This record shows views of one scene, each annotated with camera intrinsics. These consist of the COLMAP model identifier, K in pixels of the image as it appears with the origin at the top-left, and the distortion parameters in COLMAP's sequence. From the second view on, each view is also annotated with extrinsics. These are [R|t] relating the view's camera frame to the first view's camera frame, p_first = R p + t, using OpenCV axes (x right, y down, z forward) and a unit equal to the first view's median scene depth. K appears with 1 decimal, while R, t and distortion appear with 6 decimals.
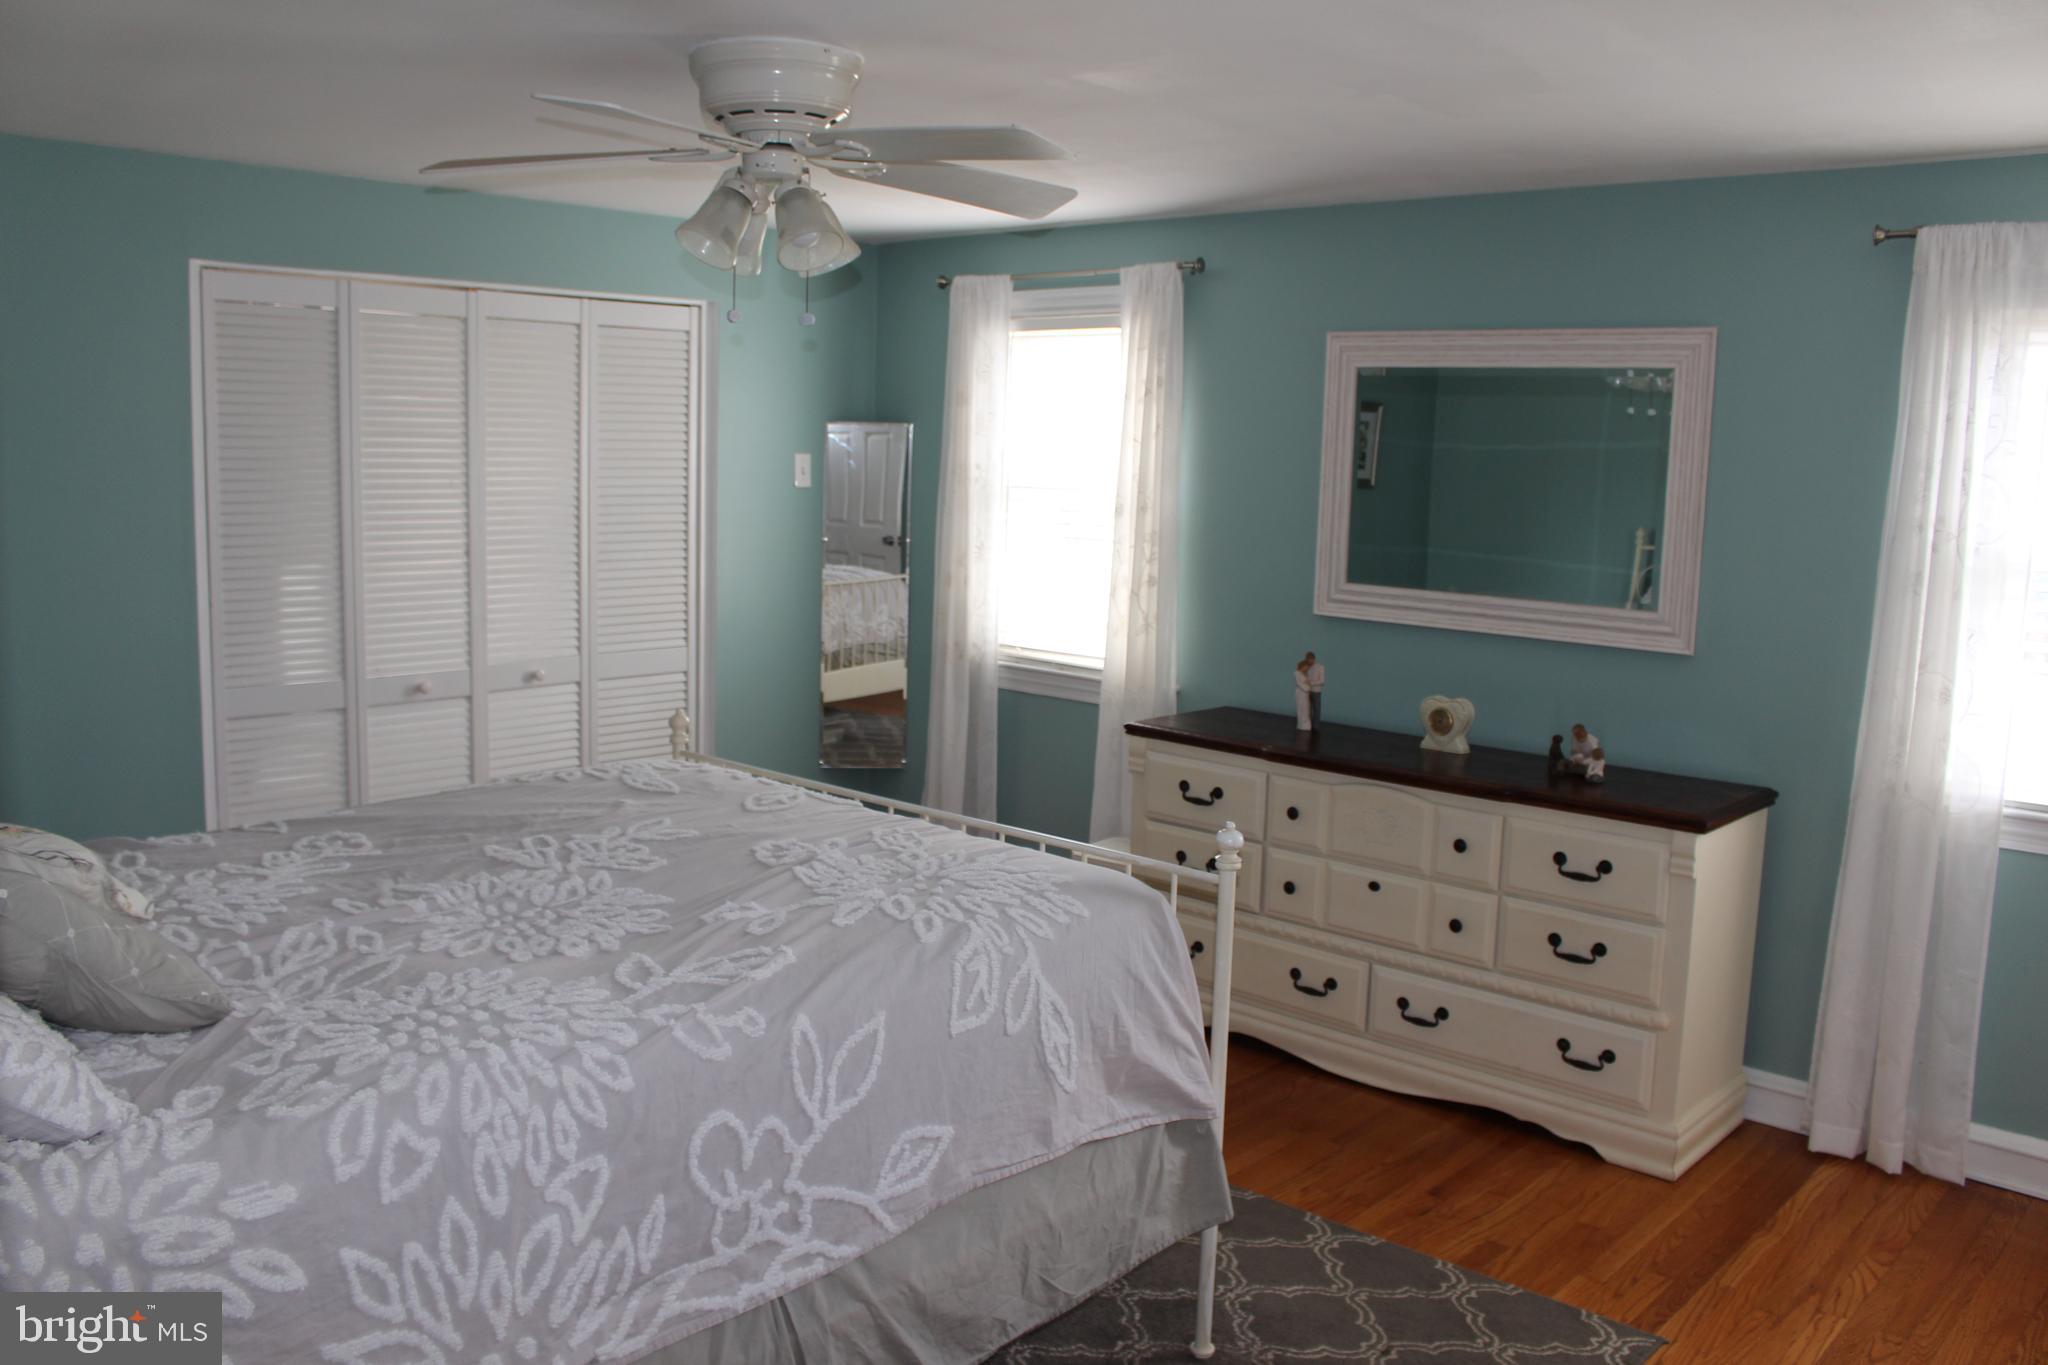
lens RADIAL K [[1695.9, 0, 1019.3], [0, 1695.9, 675.7], [0, 0, 1]] dist [-0.094462, 0.005647]
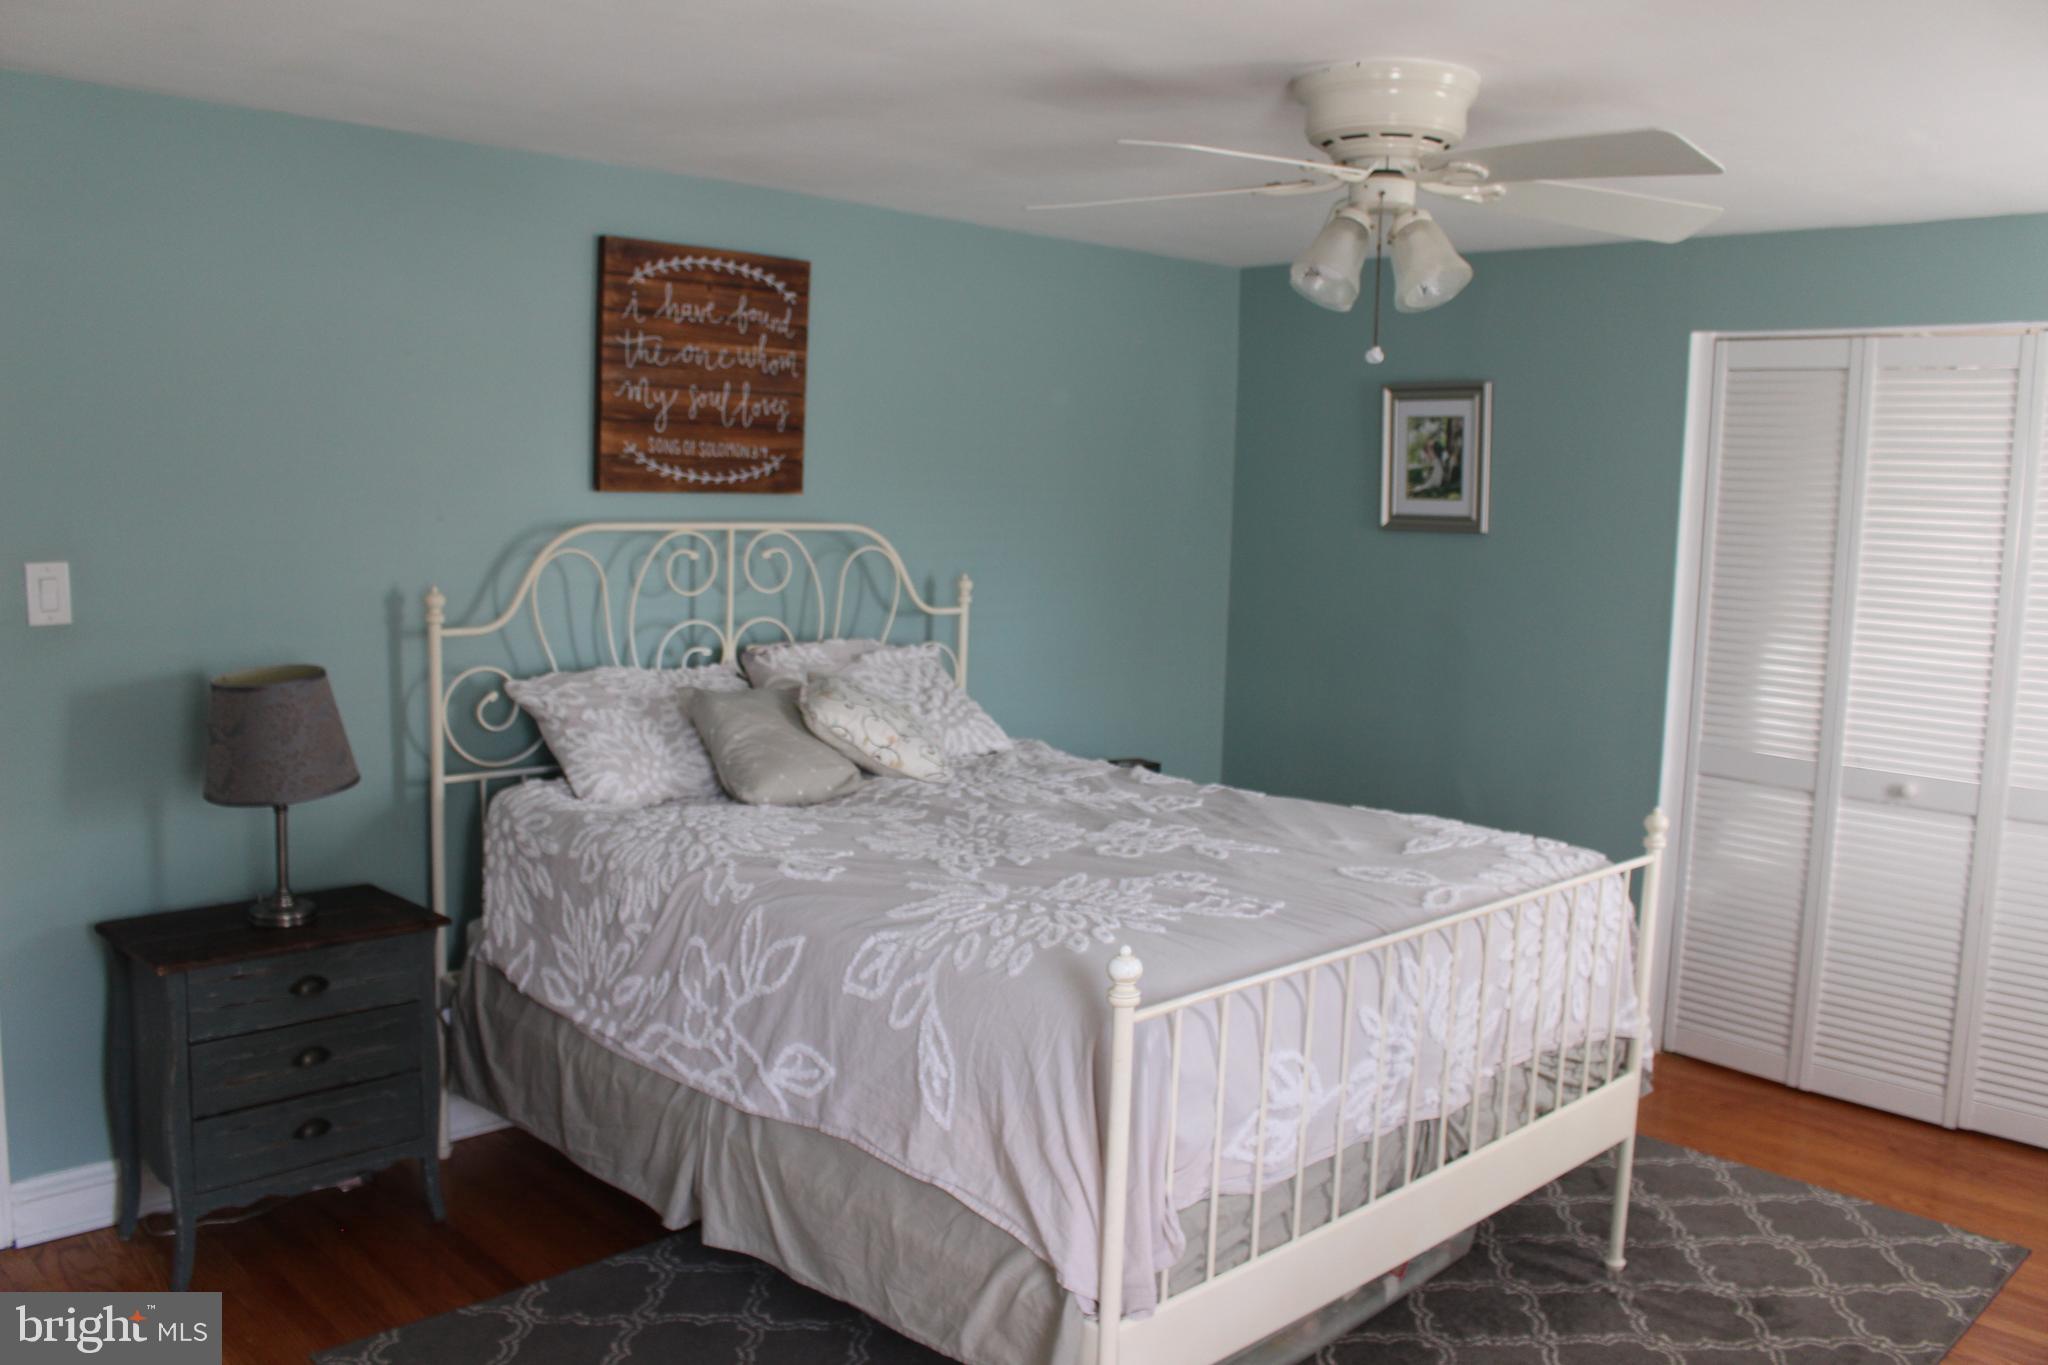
lens RADIAL K [[1695.9, 0, 1018.6], [0, 1695.9, 686.7], [0, 0, 1]] dist [-0.094462, 0.005647]
pose [[-0.047053, 0.099613, -0.993913, 1.032008], [-0.163791, 0.980778, 0.106051, -0.121657], [0.985372, 0.167784, -0.029833, 1.094370]]
